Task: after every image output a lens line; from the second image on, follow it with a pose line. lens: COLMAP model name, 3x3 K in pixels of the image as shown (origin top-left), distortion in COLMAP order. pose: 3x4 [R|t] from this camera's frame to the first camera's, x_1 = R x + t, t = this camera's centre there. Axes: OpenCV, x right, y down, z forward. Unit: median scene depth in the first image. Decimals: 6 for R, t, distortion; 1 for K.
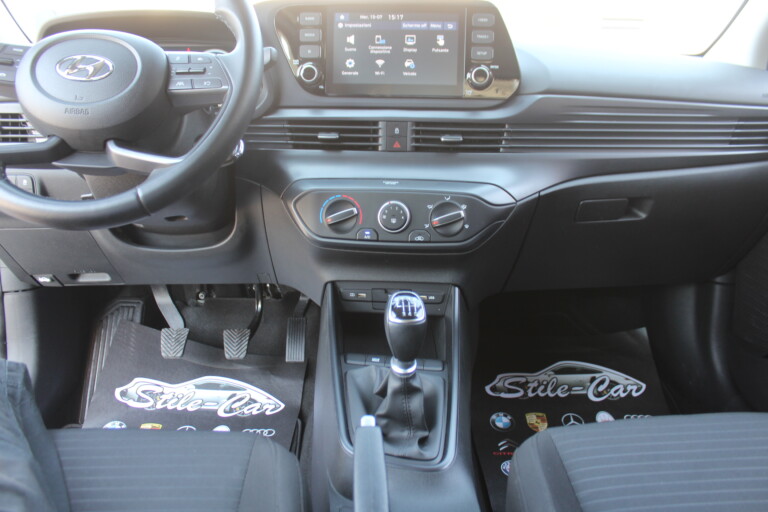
lens RADIAL K [[633.9, 0, 384.0], [0, 633.9, 256.0], [0, 0, 1]] dist [-0.170645, 0.149556]
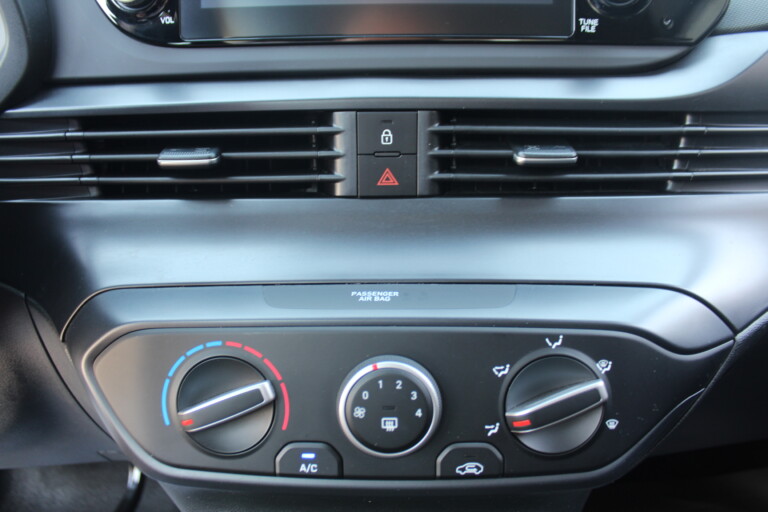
lens RADIAL K [[633.9, 0, 384.0], [0, 633.9, 256.0], [0, 0, 1]] dist [-0.170645, 0.149556]
pose [[0.998267, -0.032319, 0.049172, -0.000150], [0.034182, 0.998711, -0.037527, -0.122748], [-0.047896, 0.039143, 0.998085, 0.666533]]
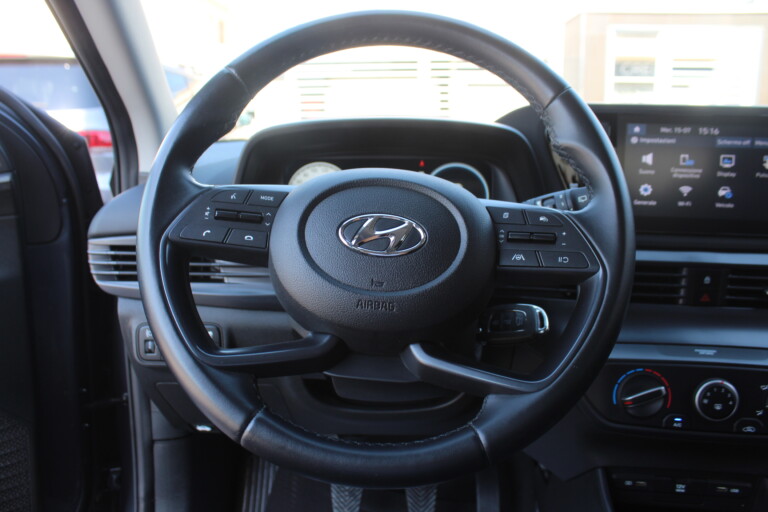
lens RADIAL K [[633.9, 0, 384.0], [0, 633.9, 256.0], [0, 0, 1]] dist [-0.170645, 0.149556]
pose [[0.996160, 0.012108, -0.086710, -0.309561], [-0.018024, 0.997538, -0.067775, -0.172452], [0.085676, 0.069077, 0.993926, 0.229622]]
